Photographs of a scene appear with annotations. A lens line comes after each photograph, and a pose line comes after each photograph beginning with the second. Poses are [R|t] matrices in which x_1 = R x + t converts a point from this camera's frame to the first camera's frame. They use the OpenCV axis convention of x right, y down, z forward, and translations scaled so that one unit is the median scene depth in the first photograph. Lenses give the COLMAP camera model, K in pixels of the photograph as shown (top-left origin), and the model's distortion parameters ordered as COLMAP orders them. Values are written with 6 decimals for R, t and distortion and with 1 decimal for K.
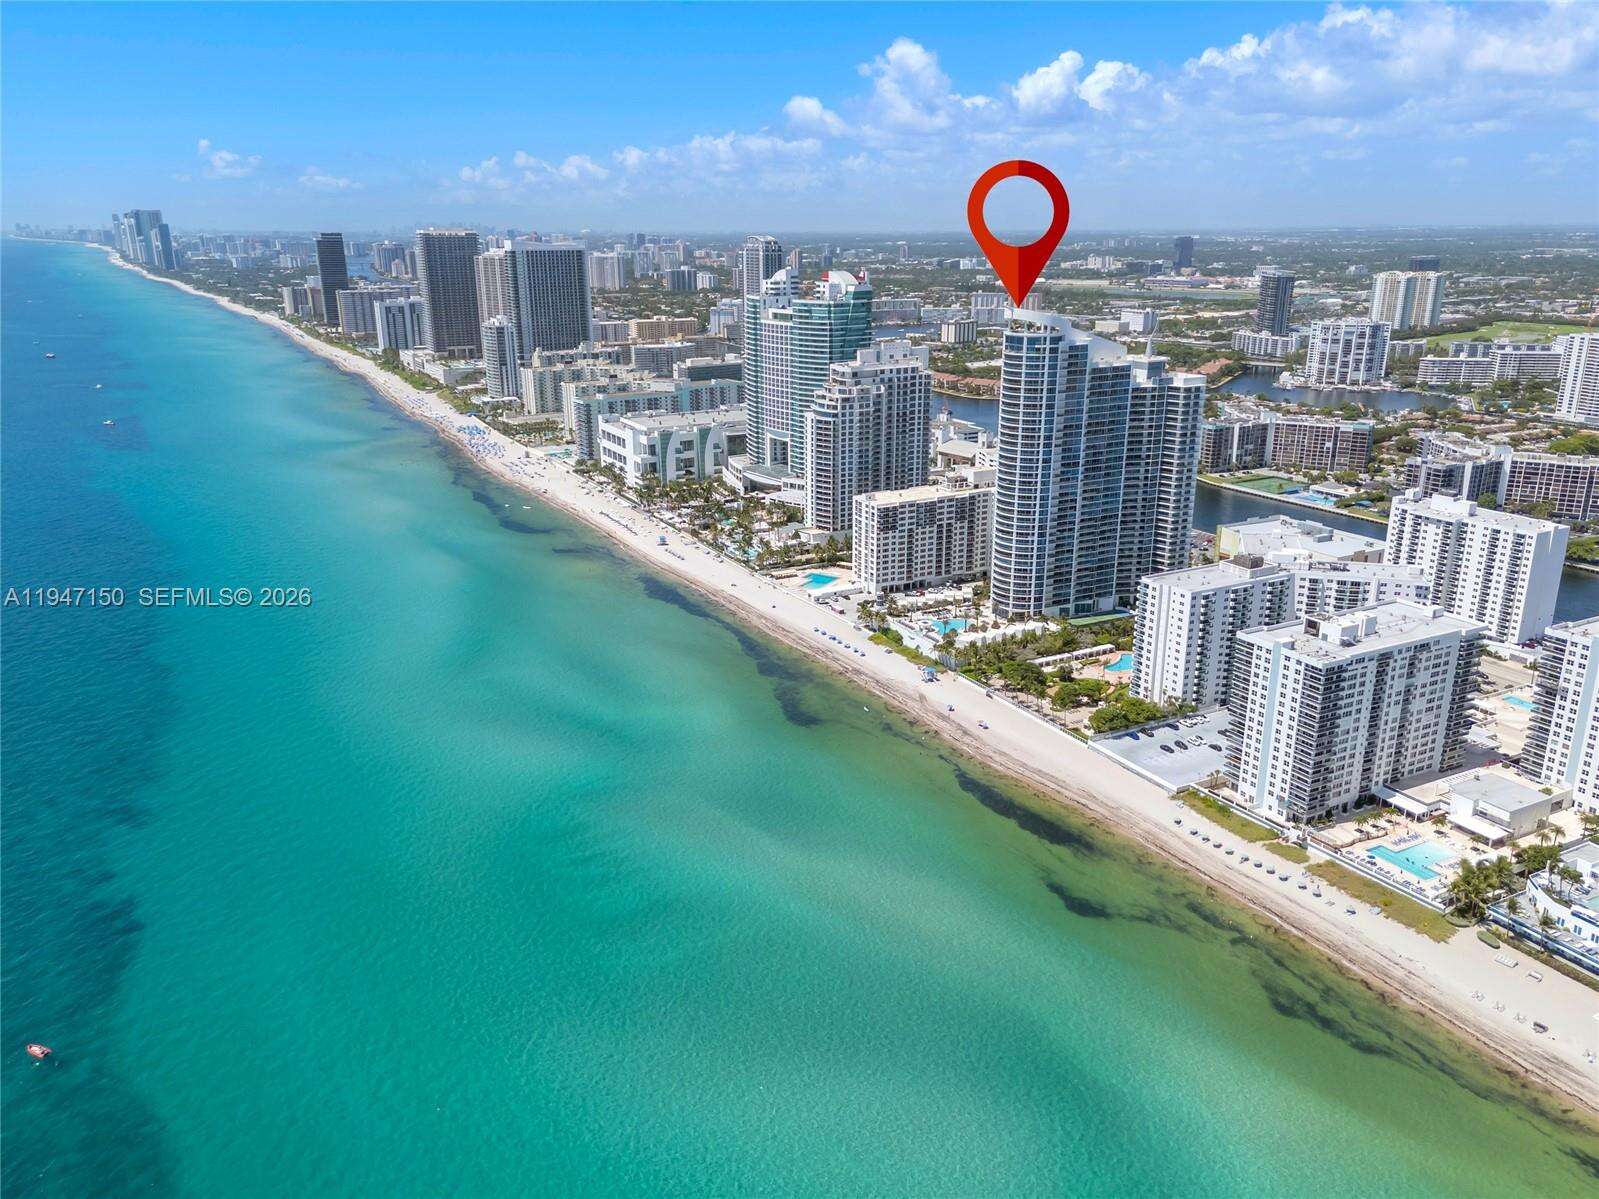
lens RADIAL K [[1175.6, 0, 790.2], [0, 1175.6, 597.4], [0, 0, 1]] dist [0.052482, -0.000264]
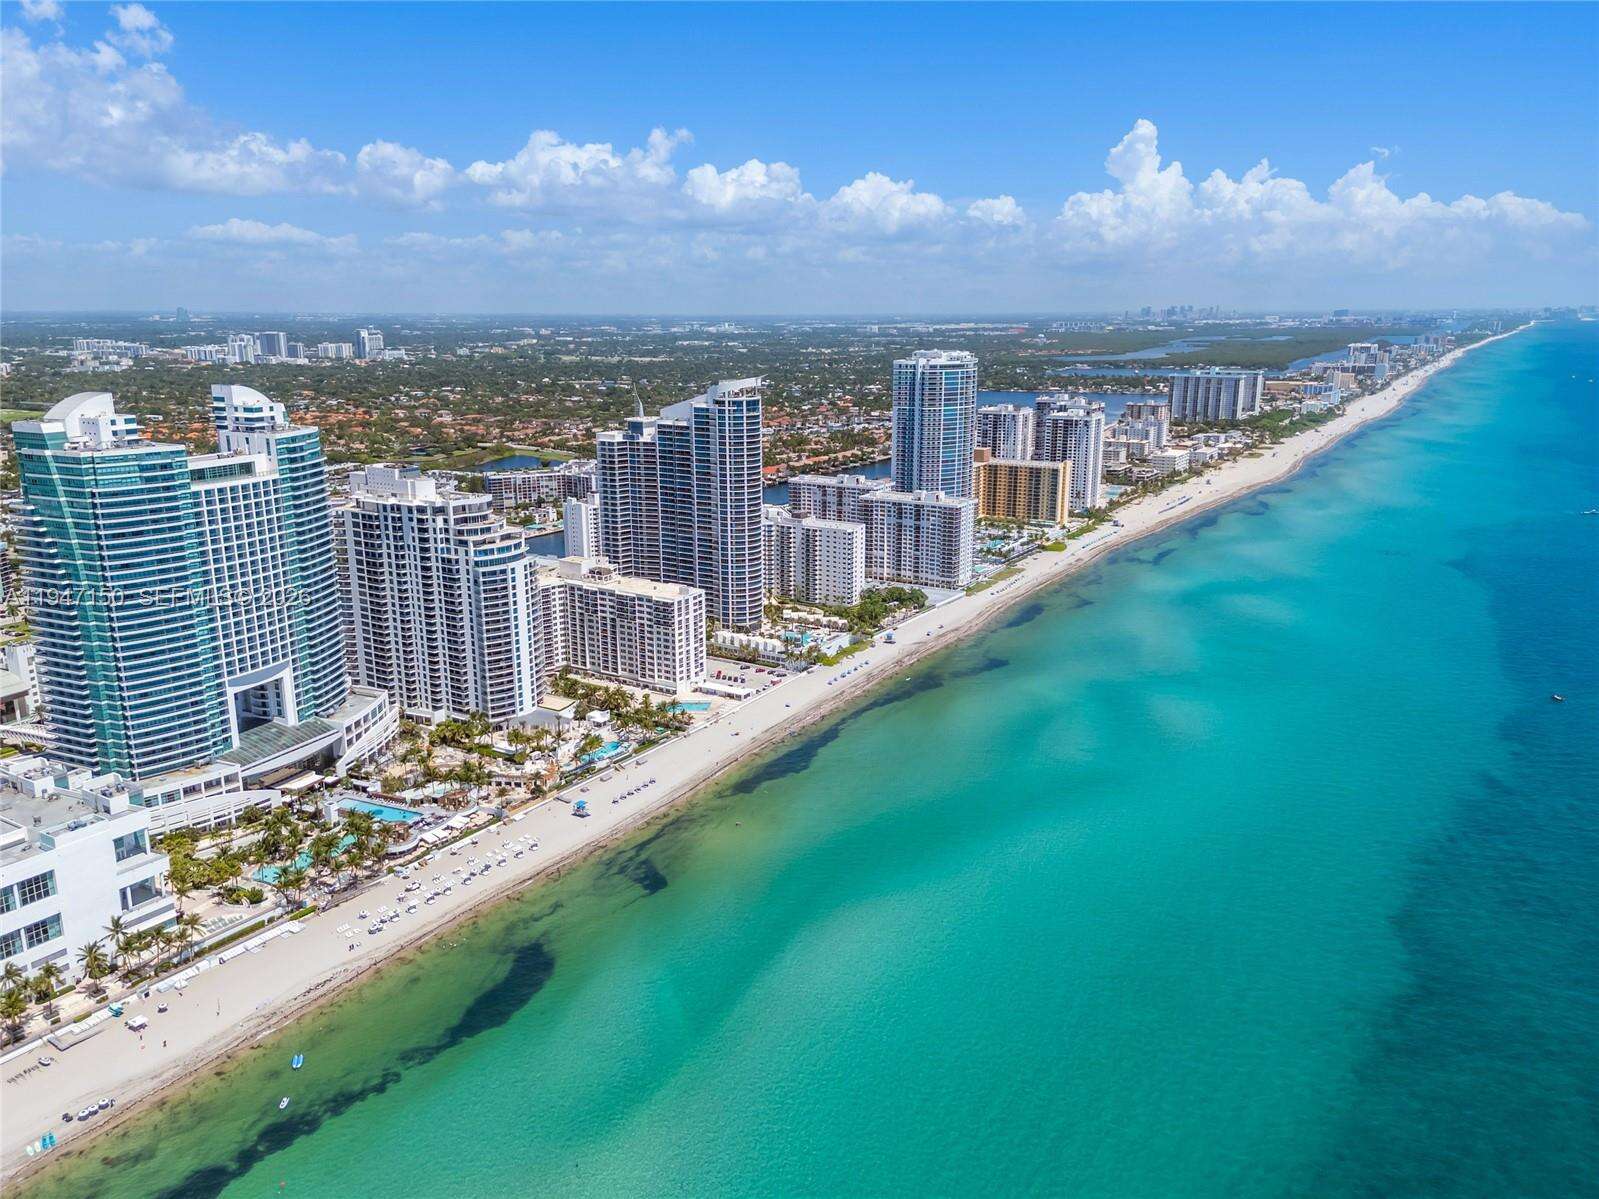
lens RADIAL K [[1175.6, 0, 790.2], [0, 1175.6, 597.4], [0, 0, 1]] dist [0.052482, -0.000264]
pose [[-0.480684, -0.201220, 0.853495, -0.920110], [0.268451, 0.892816, 0.361681, -0.470377], [-0.834791, 0.402976, -0.375145, 1.507749]]
